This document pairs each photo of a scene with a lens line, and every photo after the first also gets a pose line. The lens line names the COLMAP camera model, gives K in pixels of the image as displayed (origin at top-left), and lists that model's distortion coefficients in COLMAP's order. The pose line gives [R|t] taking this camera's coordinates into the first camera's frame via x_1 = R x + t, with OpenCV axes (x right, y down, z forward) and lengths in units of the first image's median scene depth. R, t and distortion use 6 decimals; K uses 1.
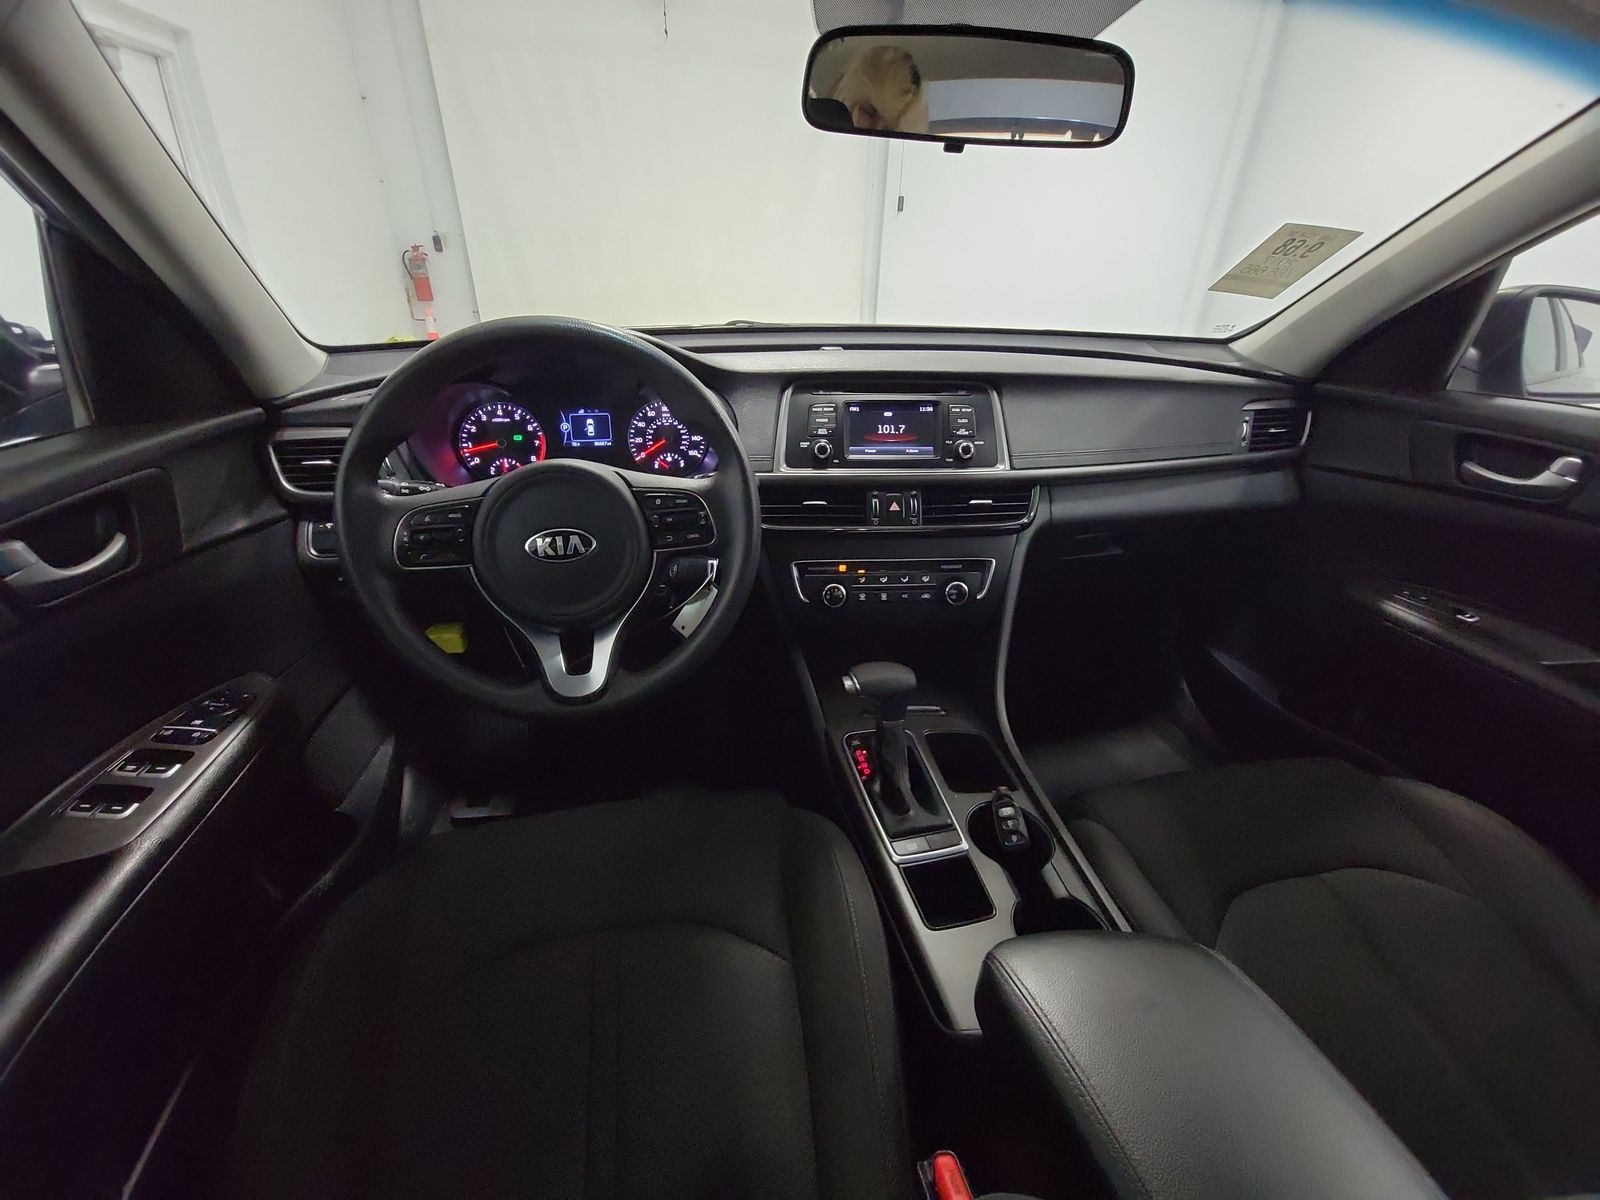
lens RADIAL K [[634.4, 0, 786.1], [0, 634.4, 596.4], [0, 0, 1]] dist [-0.001402, -0.006091]
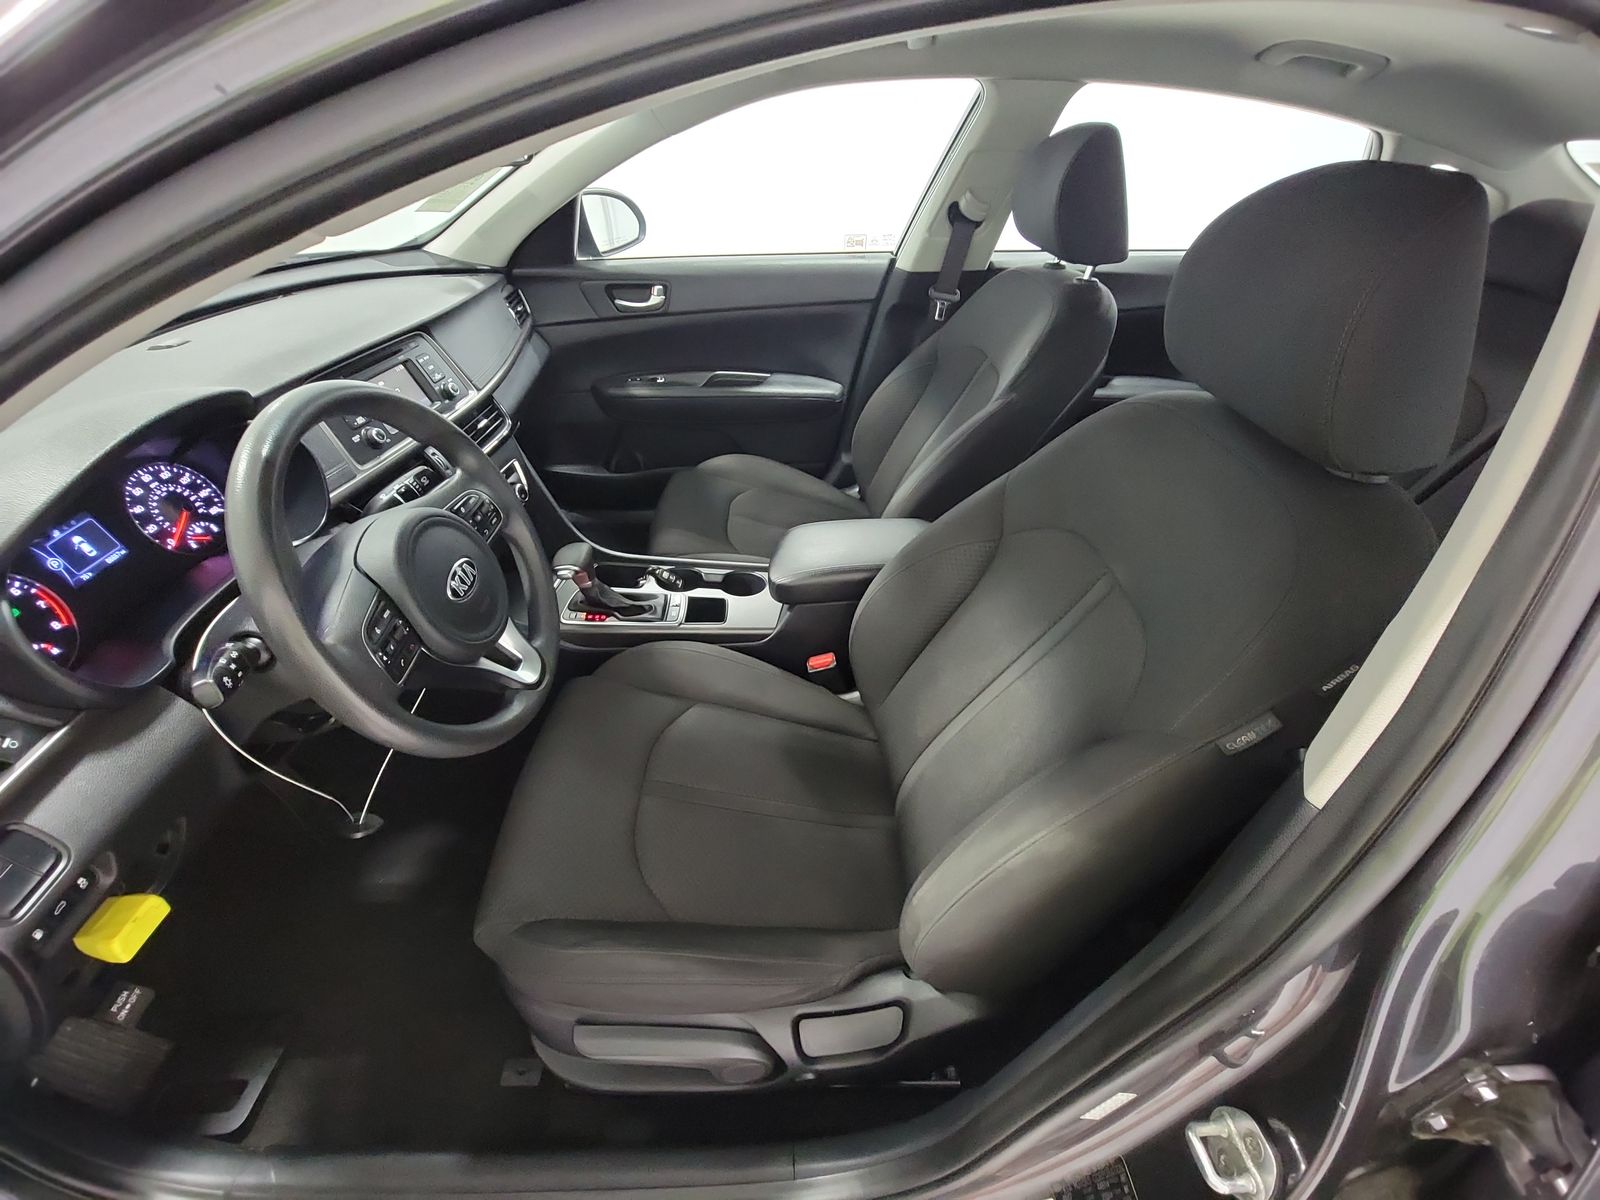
lens RADIAL K [[634.4, 0, 786.1], [0, 634.4, 596.4], [0, 0, 1]] dist [-0.001402, -0.006091]
pose [[0.189067, -0.595590, 0.780721, -0.765915], [0.424753, 0.766436, 0.481830, -0.237111], [-0.885347, 0.240516, 0.397887, 0.048681]]
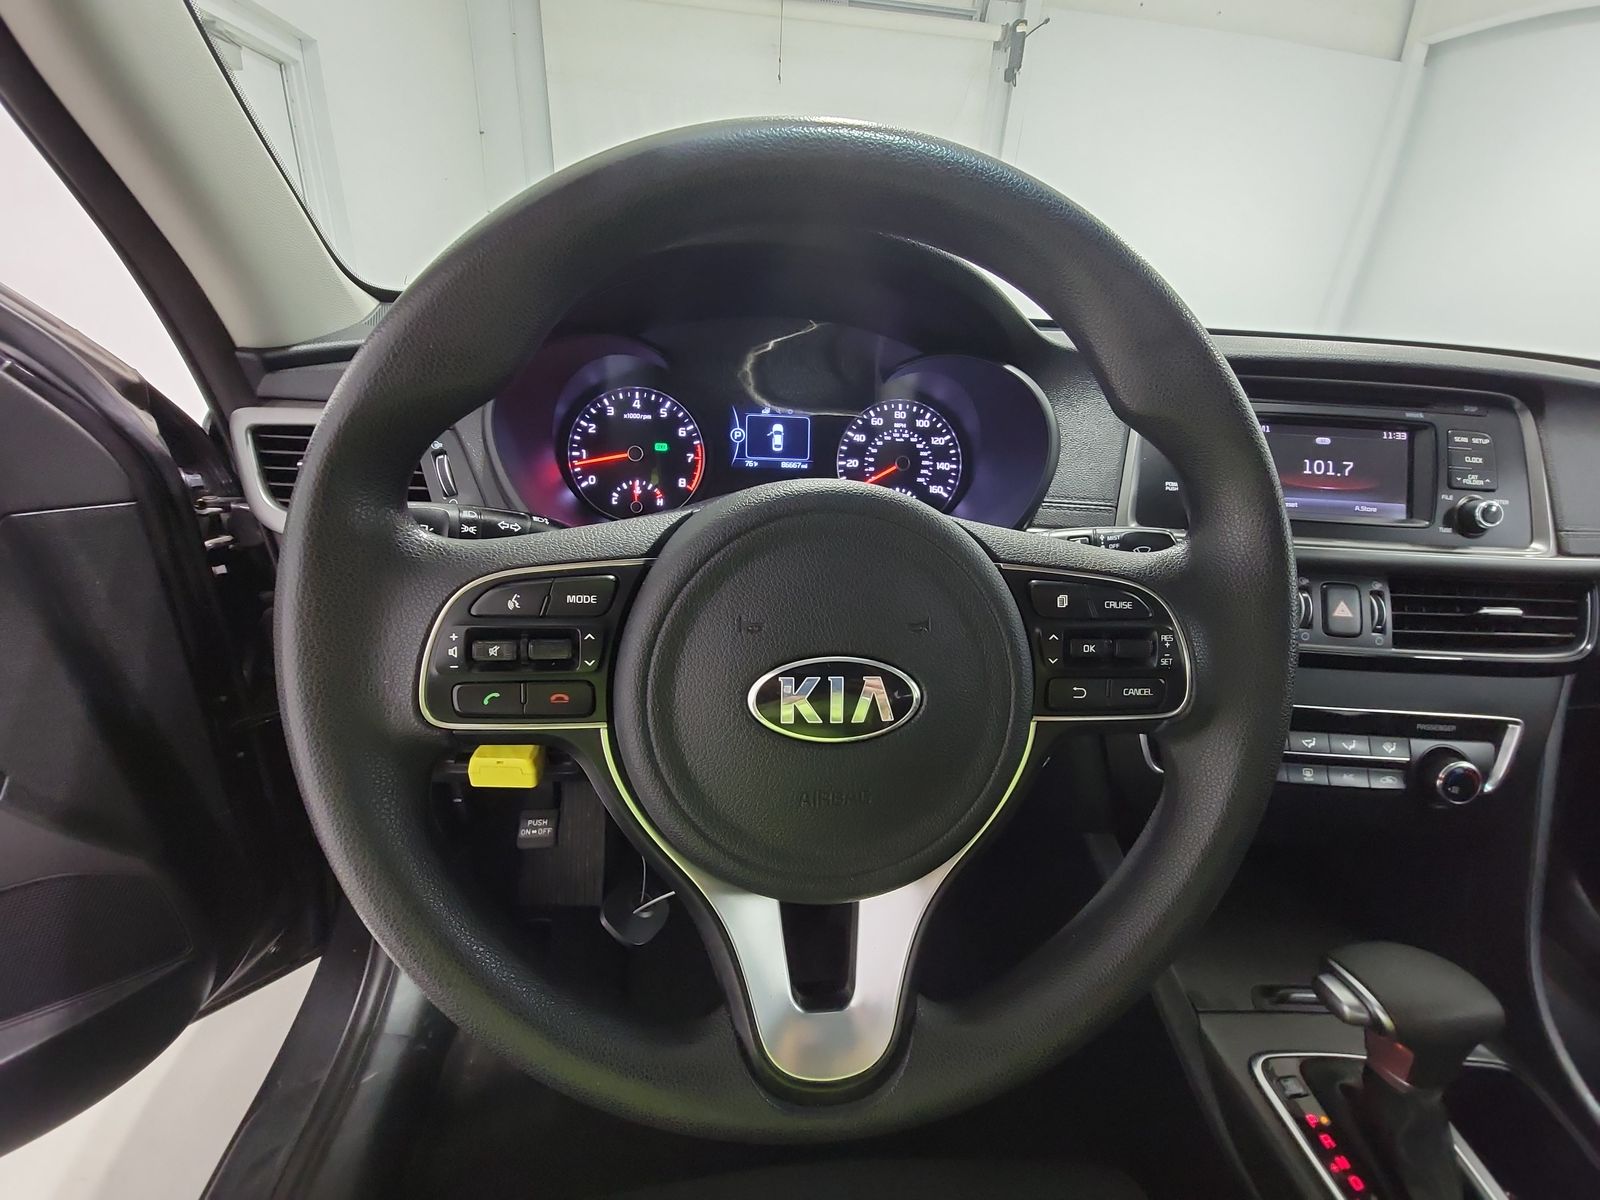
lens RADIAL K [[649.8, 0, 794.6], [0, 649.8, 602.6], [0, 0, 1]] dist [-0.010162, -0.000310]
pose [[0.994251, 0.071816, -0.079424, -0.241142], [-0.076885, 0.995066, -0.062716, -0.075805], [0.074528, 0.068462, 0.994866, 0.412750]]
